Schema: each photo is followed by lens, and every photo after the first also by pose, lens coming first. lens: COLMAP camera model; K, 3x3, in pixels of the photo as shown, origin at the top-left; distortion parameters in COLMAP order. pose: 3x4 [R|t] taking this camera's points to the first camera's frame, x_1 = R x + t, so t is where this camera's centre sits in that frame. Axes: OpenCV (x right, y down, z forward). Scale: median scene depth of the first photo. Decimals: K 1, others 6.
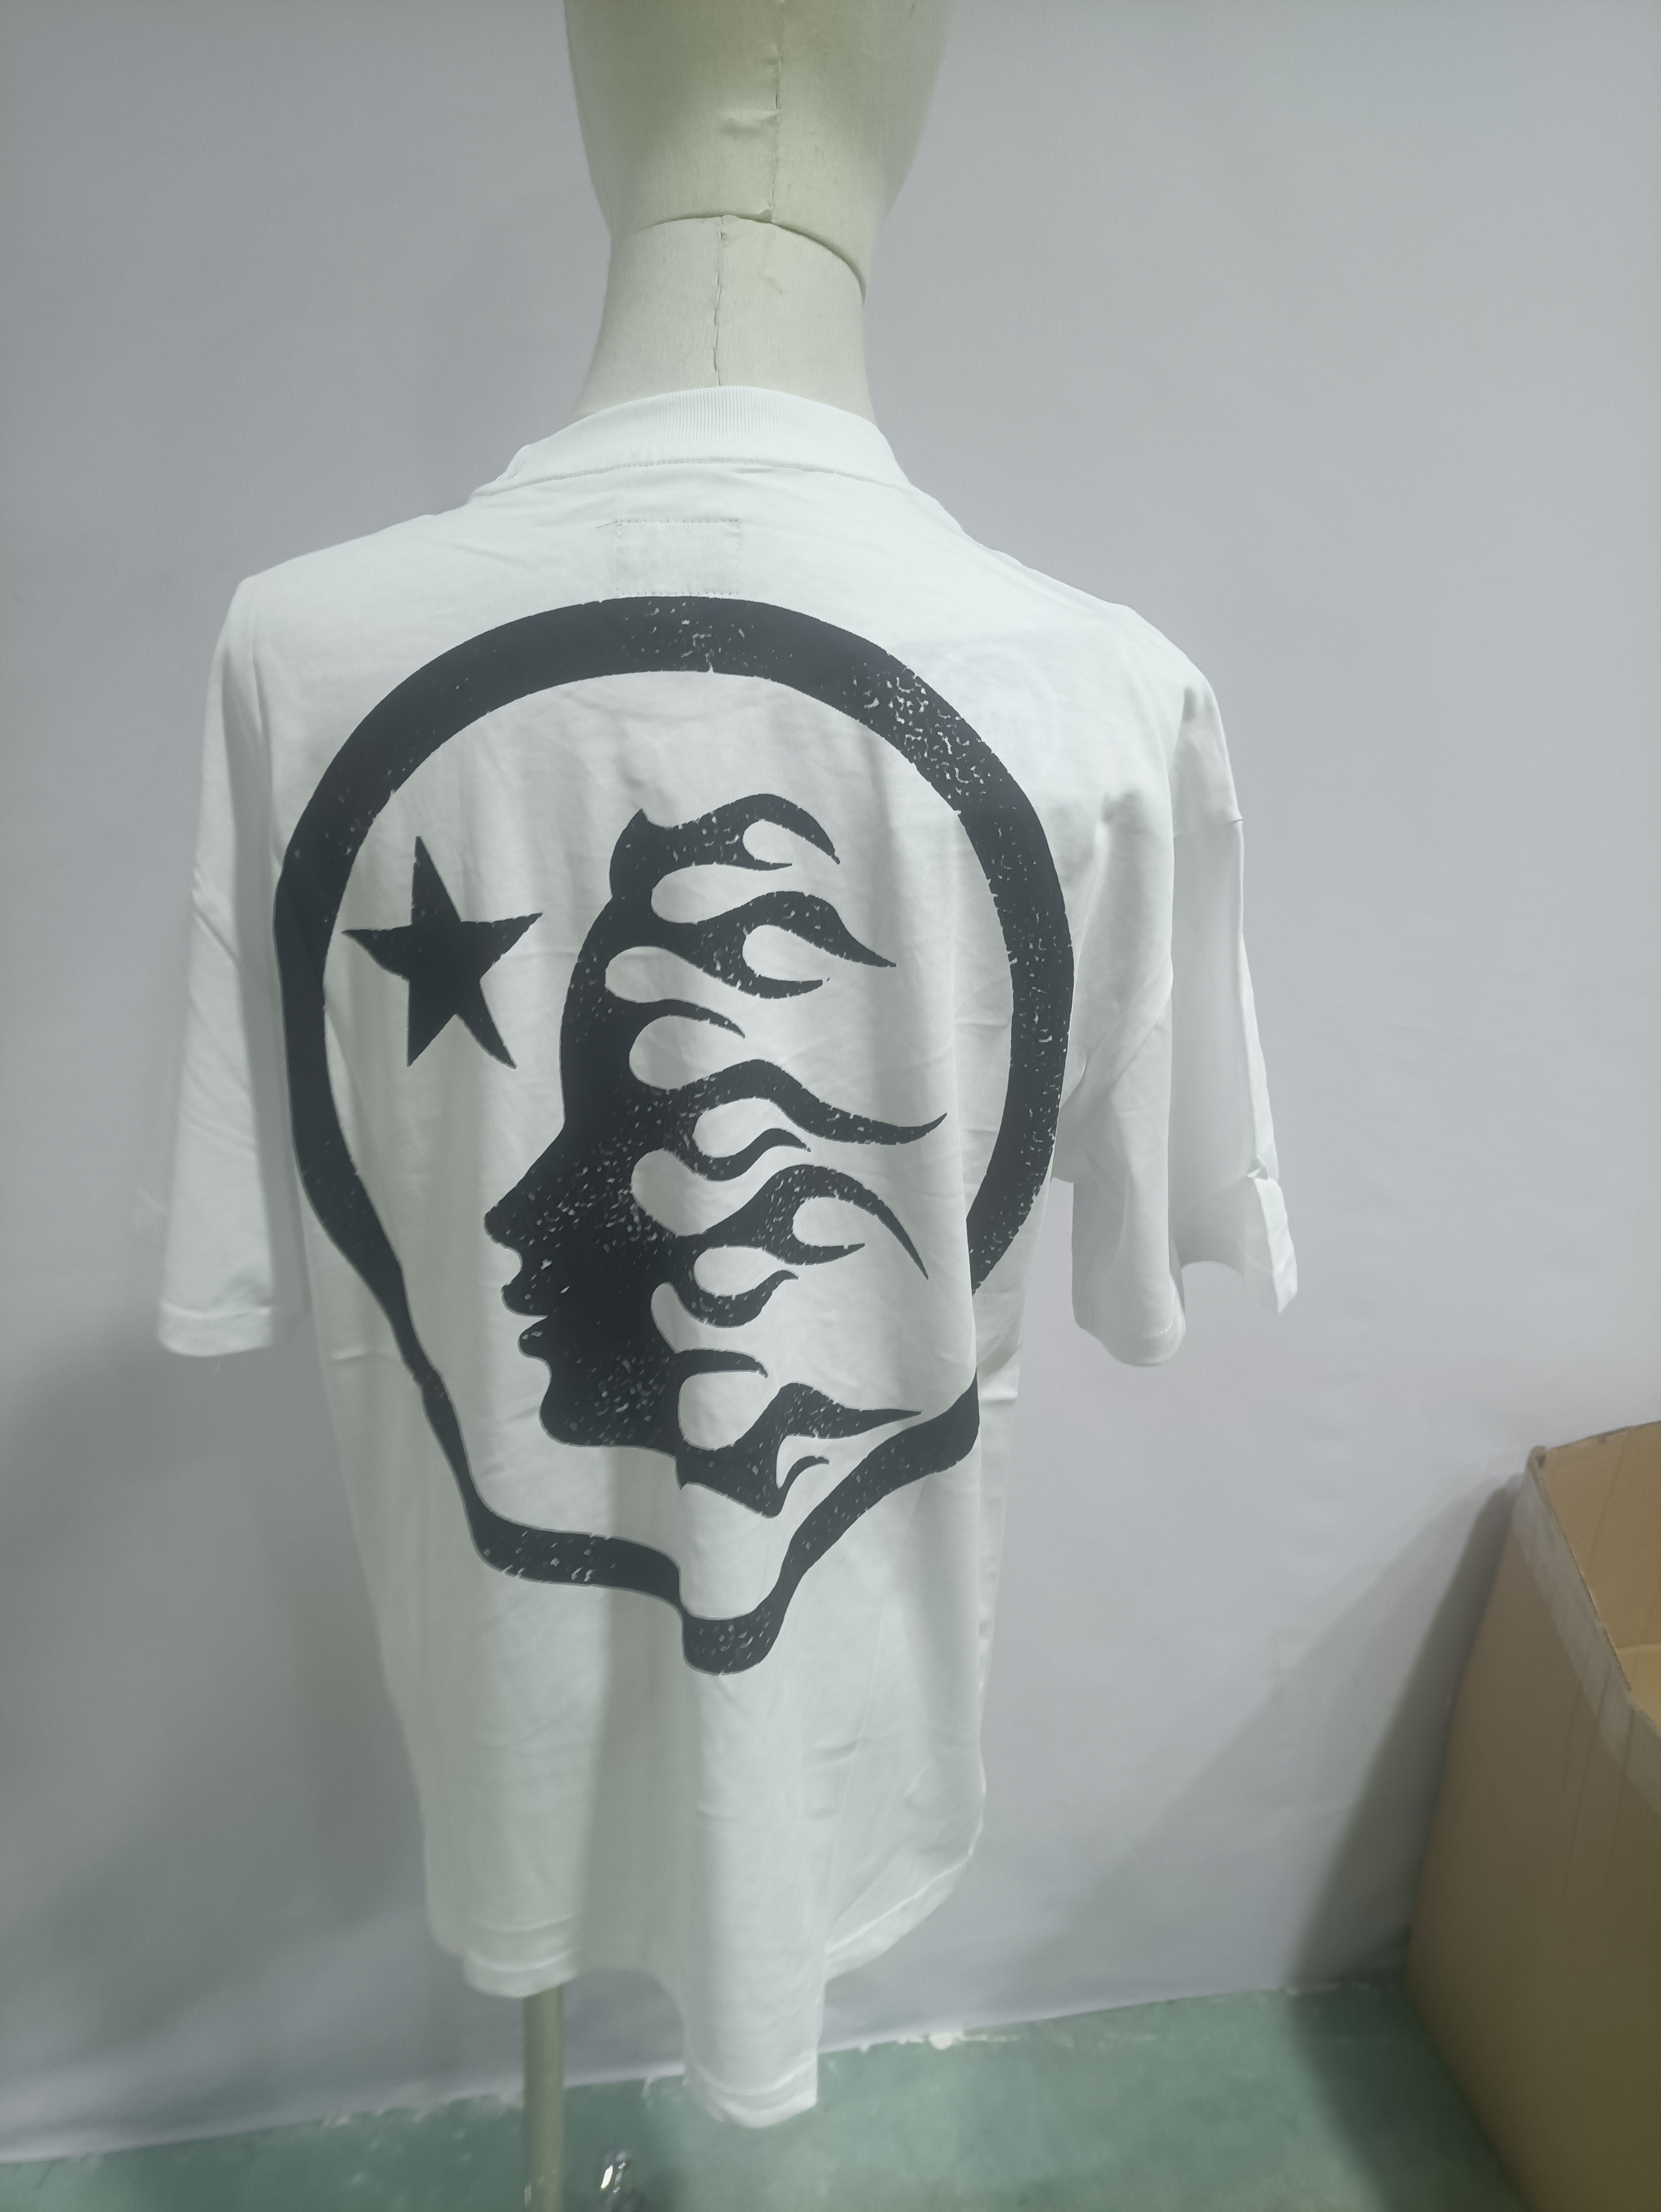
lens RADIAL K [[1515.6, 0, 948.1], [0, 1515.6, 1060.4], [0, 0, 1]] dist [0.000086, -0.001713]
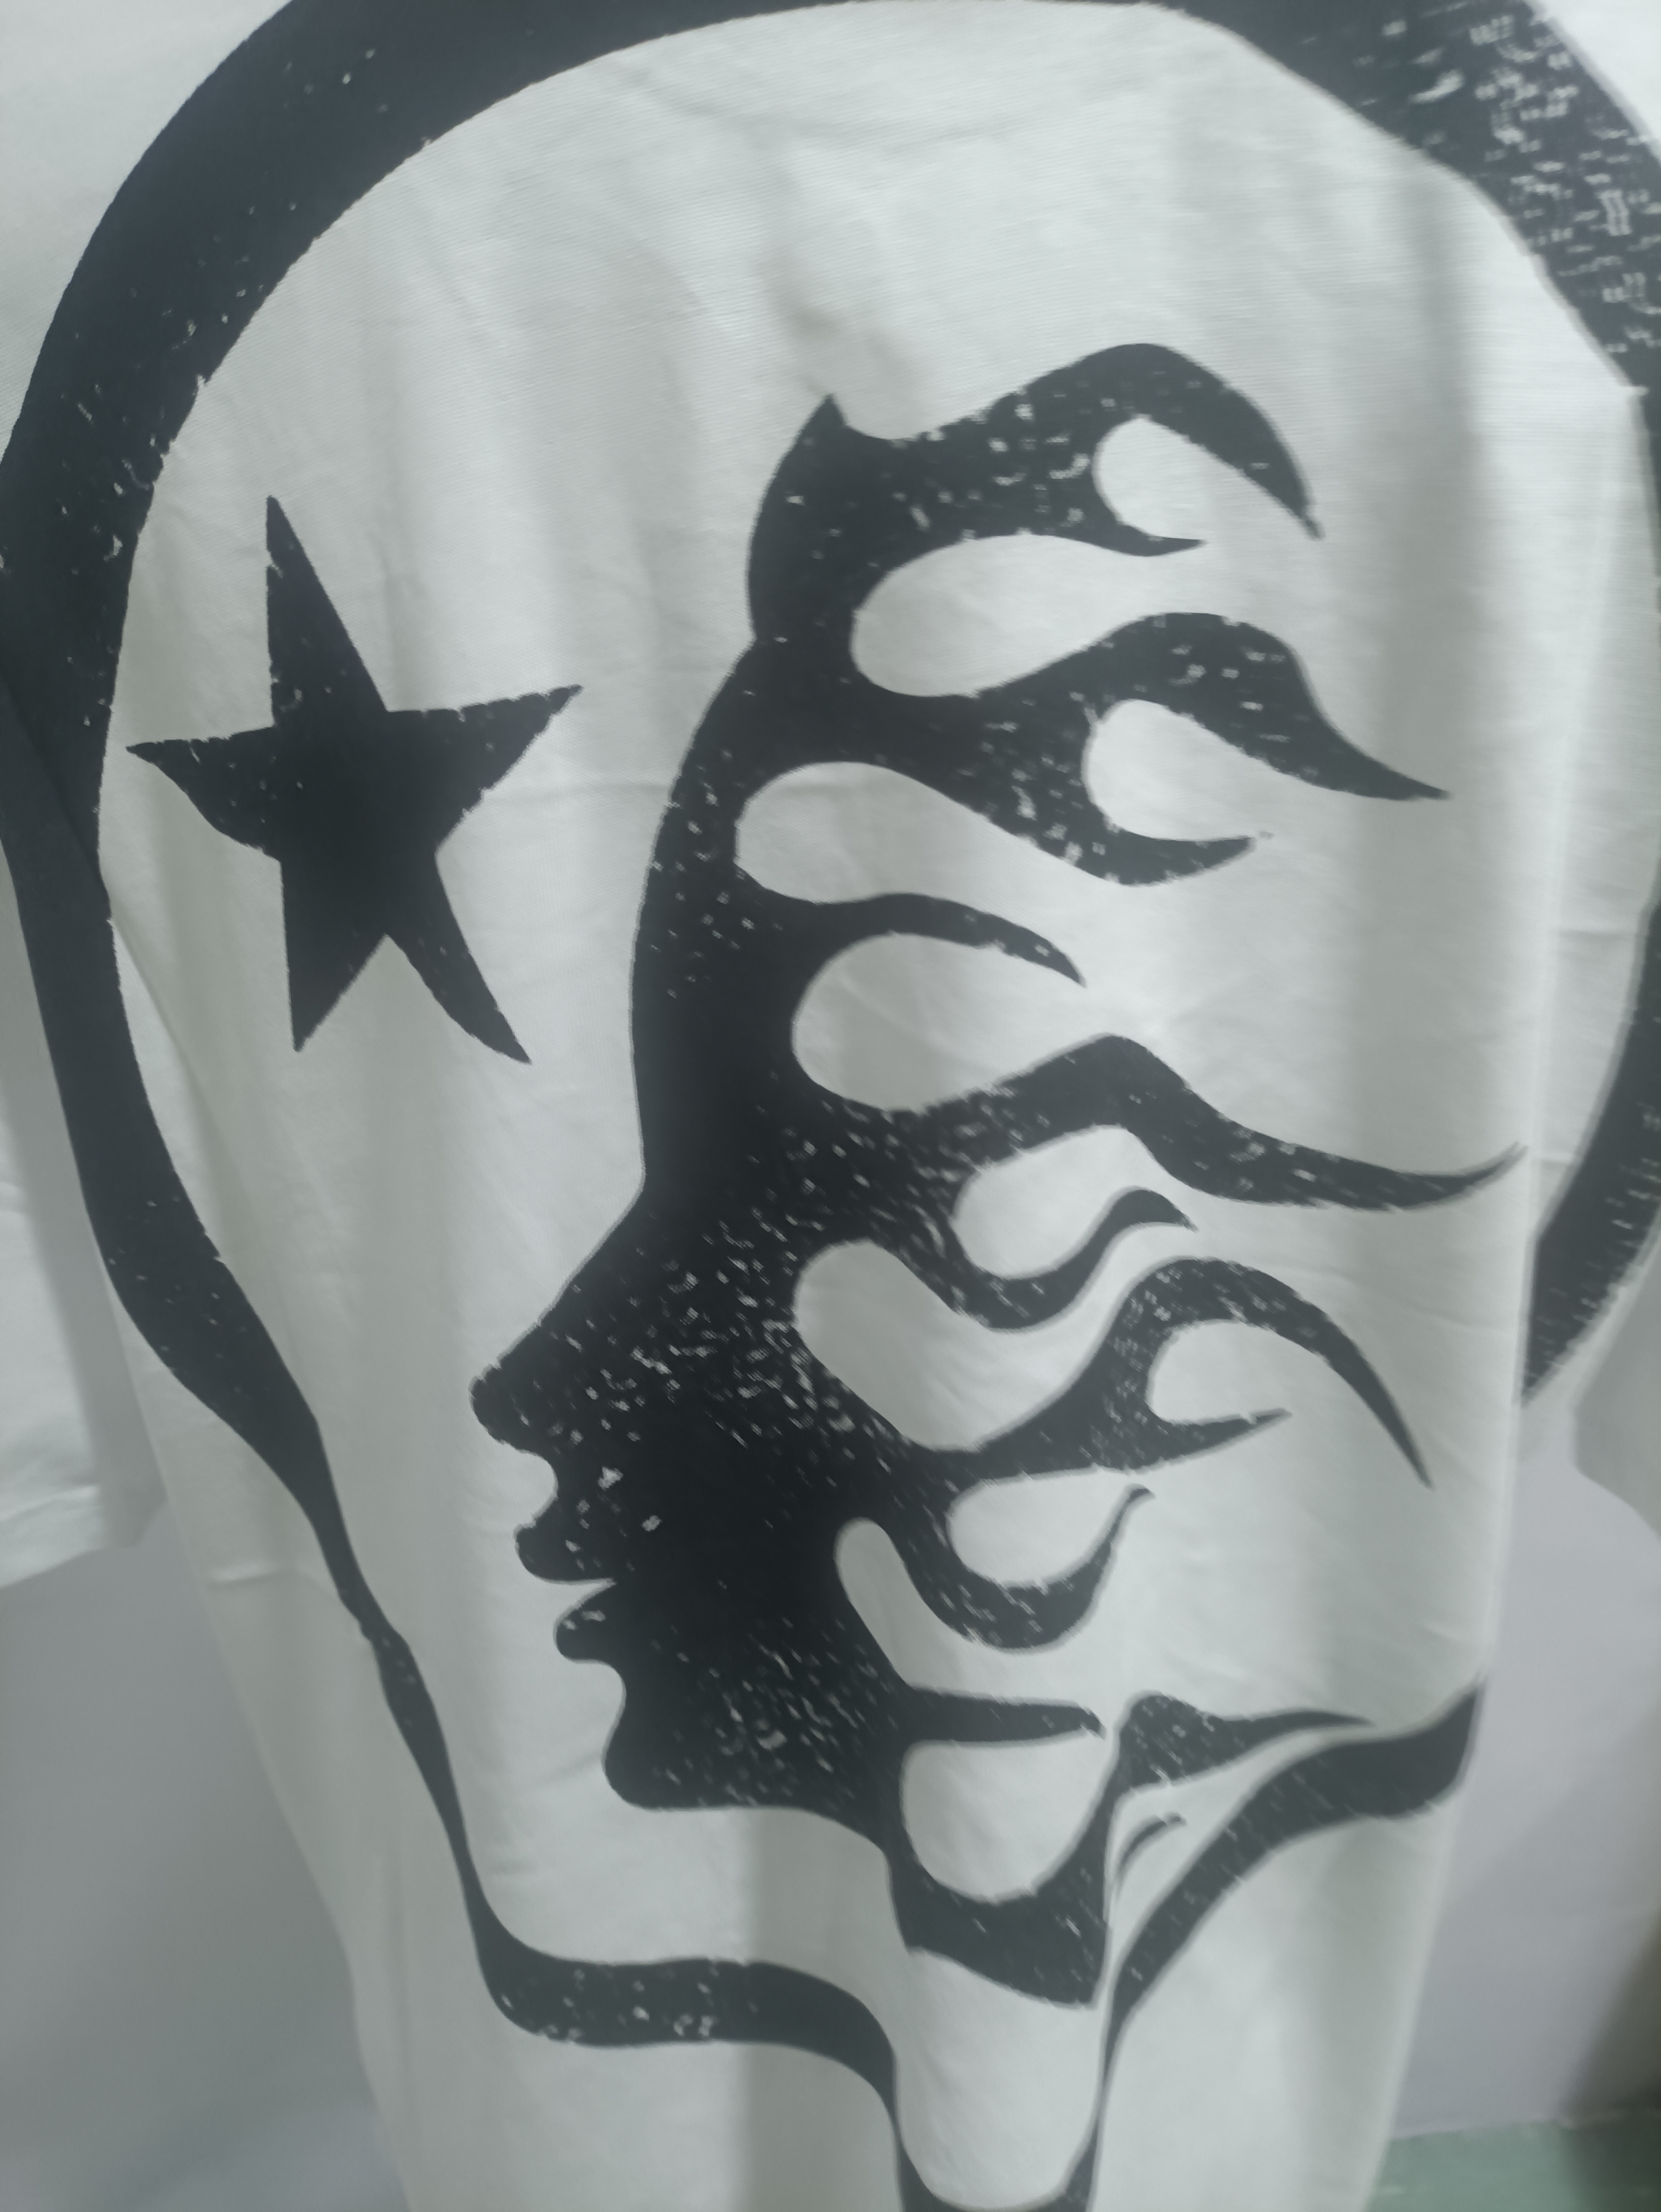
lens RADIAL K [[1503.2, 0, 832.5], [0, 1503.2, 964.2], [0, 0, 1]] dist [-0.015944, -0.001383]
pose [[0.993973, -0.012632, -0.108896, -0.154898], [0.016492, 0.999264, 0.034624, -0.035022], [0.108378, -0.036211, 0.993450, 0.593042]]
